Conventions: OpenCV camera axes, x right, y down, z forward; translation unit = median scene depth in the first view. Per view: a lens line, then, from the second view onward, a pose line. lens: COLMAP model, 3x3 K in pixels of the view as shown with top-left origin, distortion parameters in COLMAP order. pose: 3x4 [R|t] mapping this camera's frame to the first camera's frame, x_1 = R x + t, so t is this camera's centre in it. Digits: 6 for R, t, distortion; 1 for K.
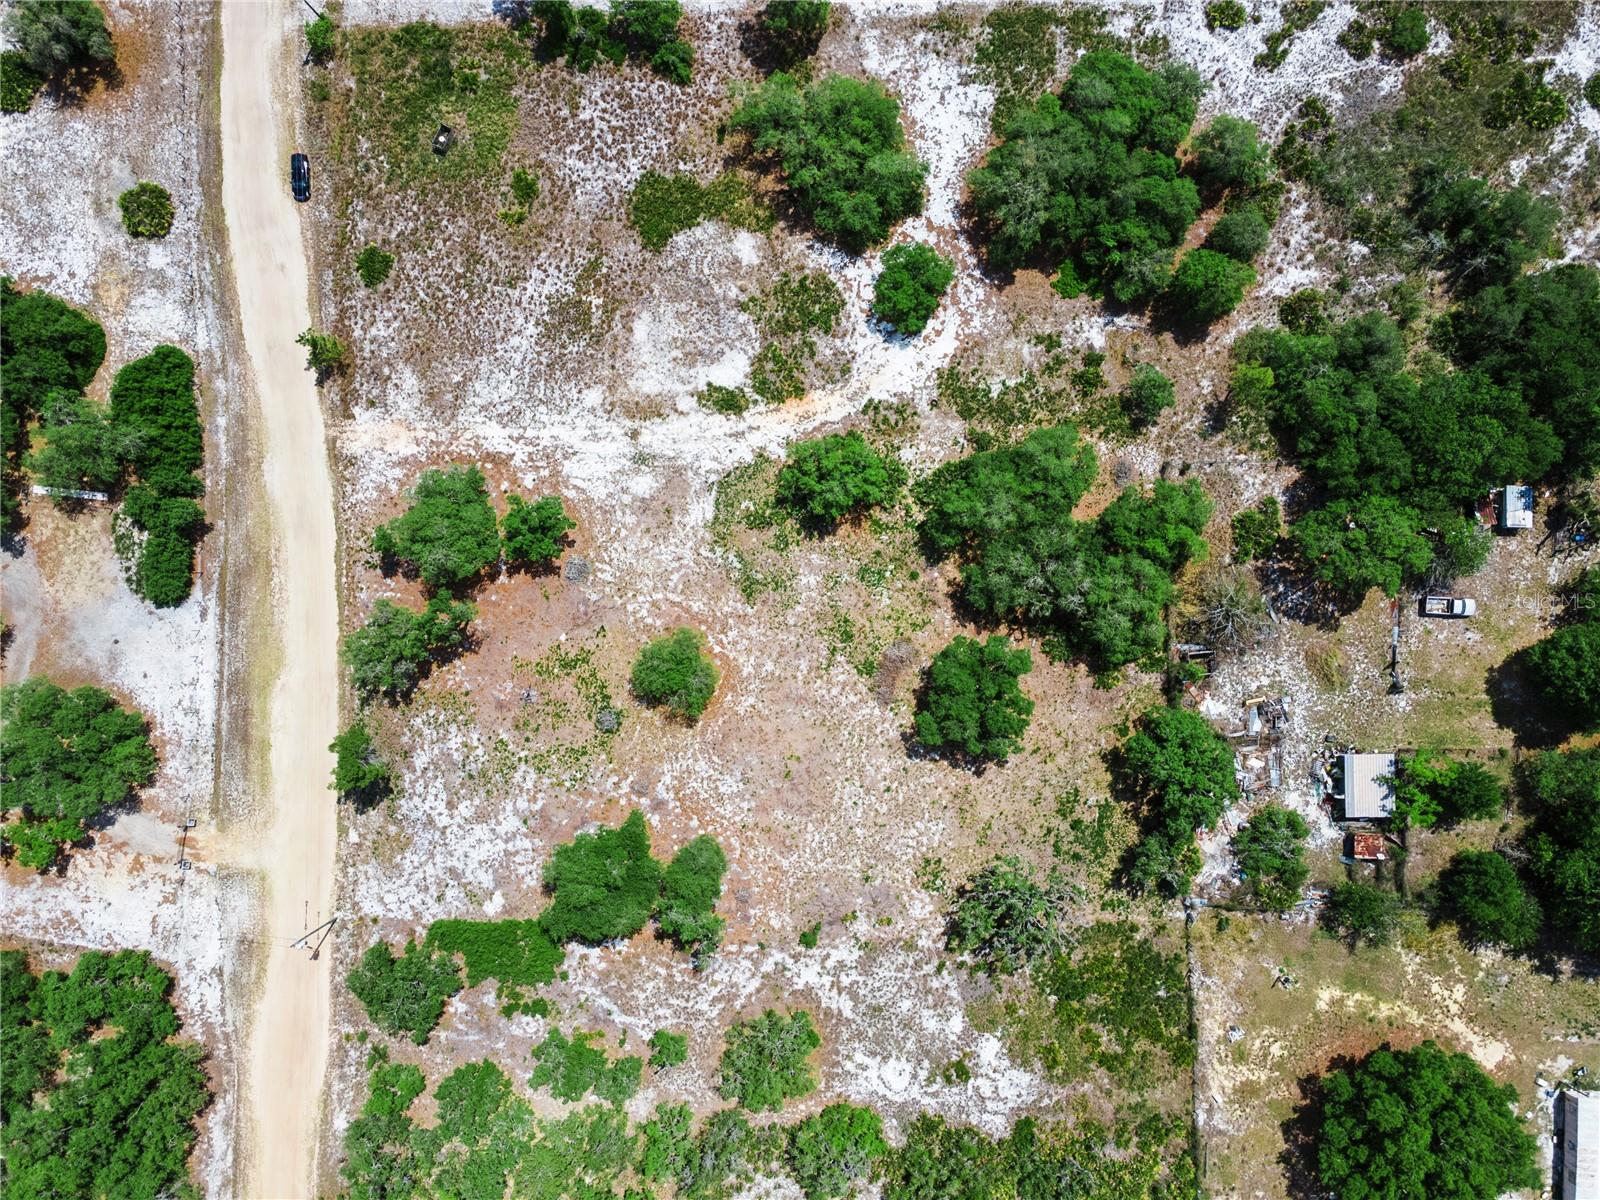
lens RADIAL K [[1194.1, 0, 801.4], [0, 1194.1, 595.3], [0, 0, 1]] dist [0.029384, 0.002457]
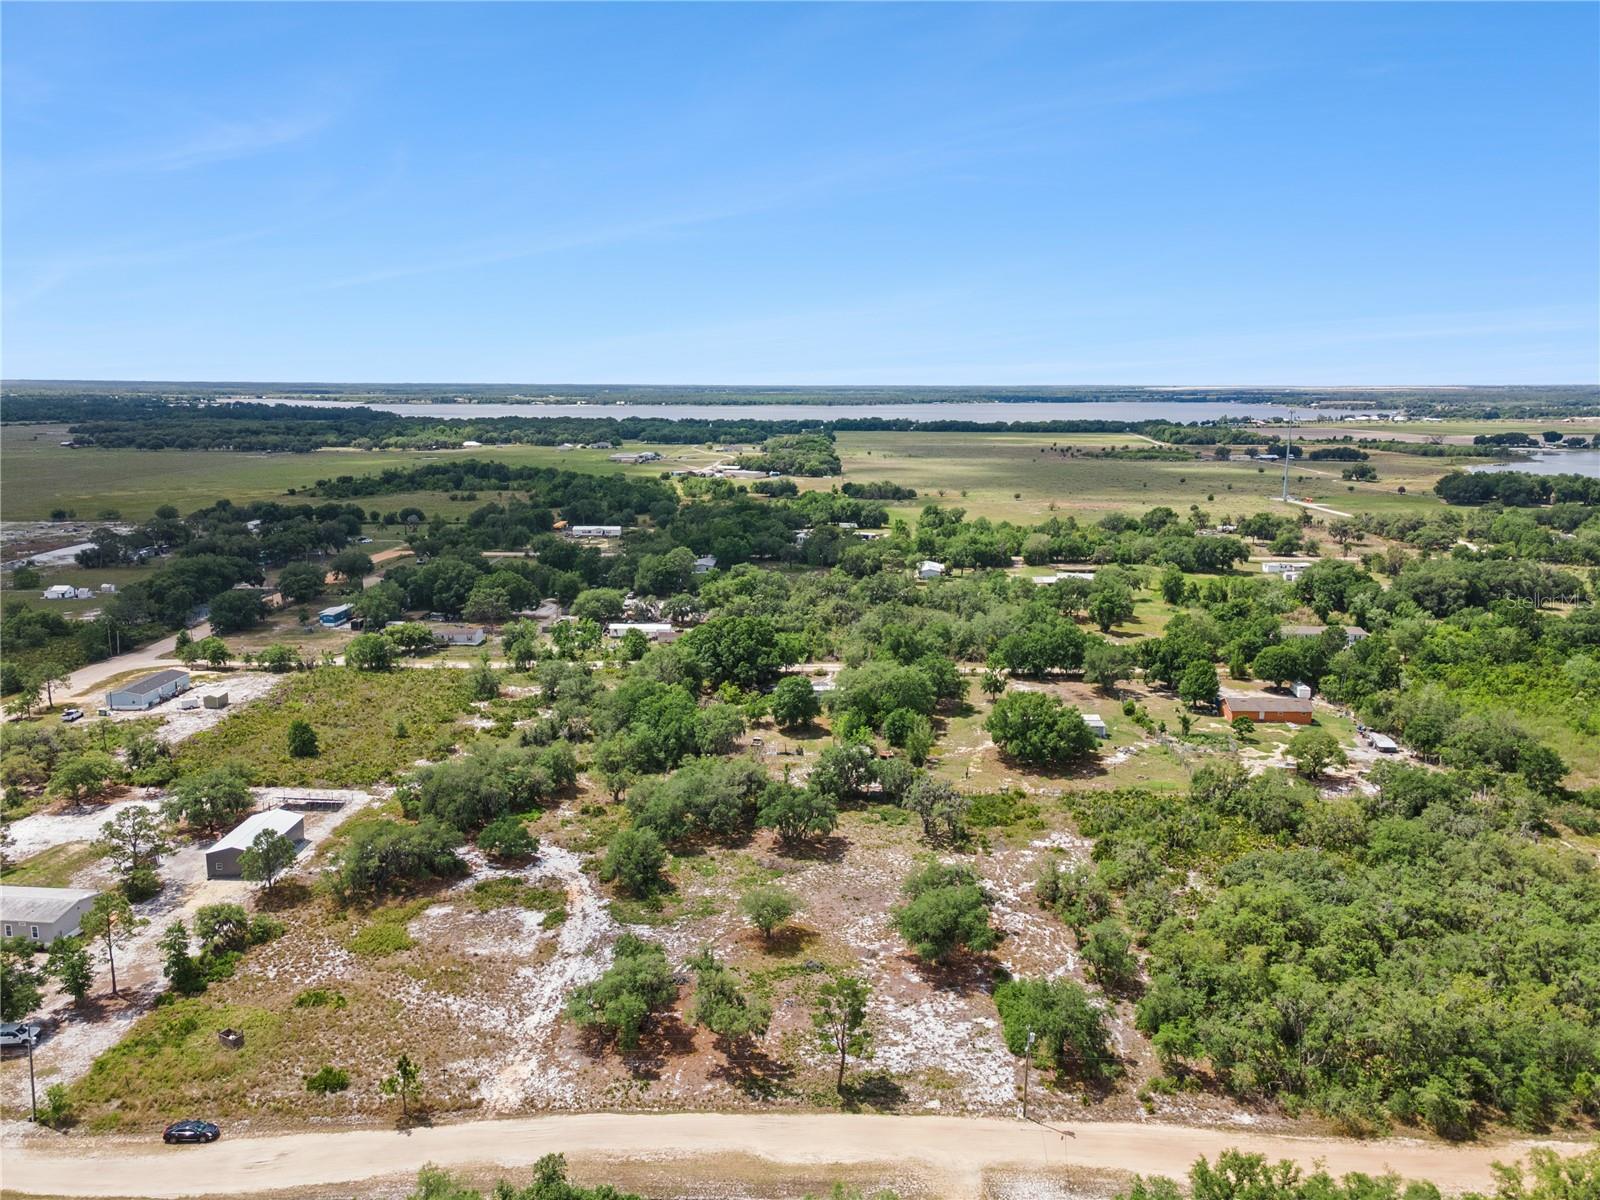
lens RADIAL K [[1192.1, 0, 800.0], [0, 1192.1, 600.0], [0, 0, 1]] dist [0.016909, 0.050950]
pose [[0.023915, -0.168247, 0.985455, -1.224016], [0.999604, 0.018615, -0.021080, 0.110239], [-0.014798, 0.985569, 0.168626, 0.462306]]
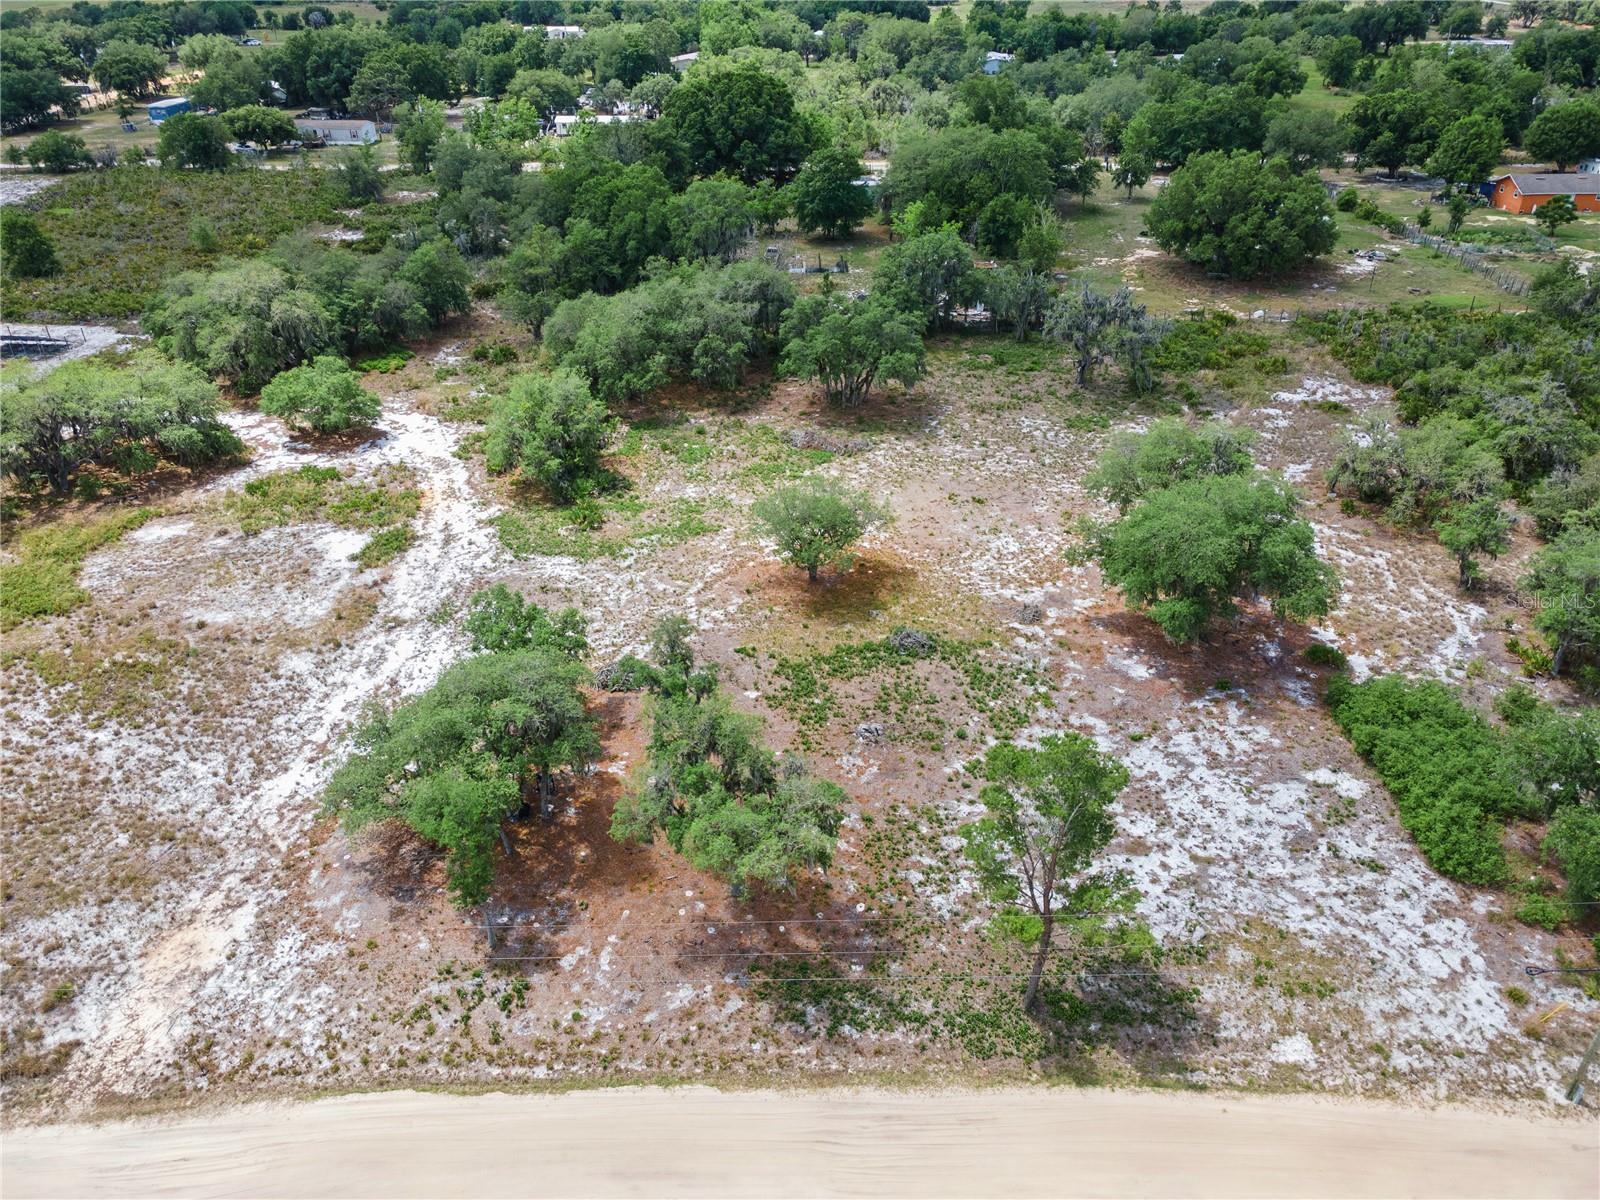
lens RADIAL K [[1172.2, 0, 805.8], [0, 1172.2, 596.5], [0, 0, 1]] dist [0.007050, 0.071210]
pose [[0.022743, -0.484655, 0.874410, -0.608778], [0.999741, 0.012023, -0.019339, 0.067230], [-0.001140, 0.874623, 0.484803, 0.725913]]
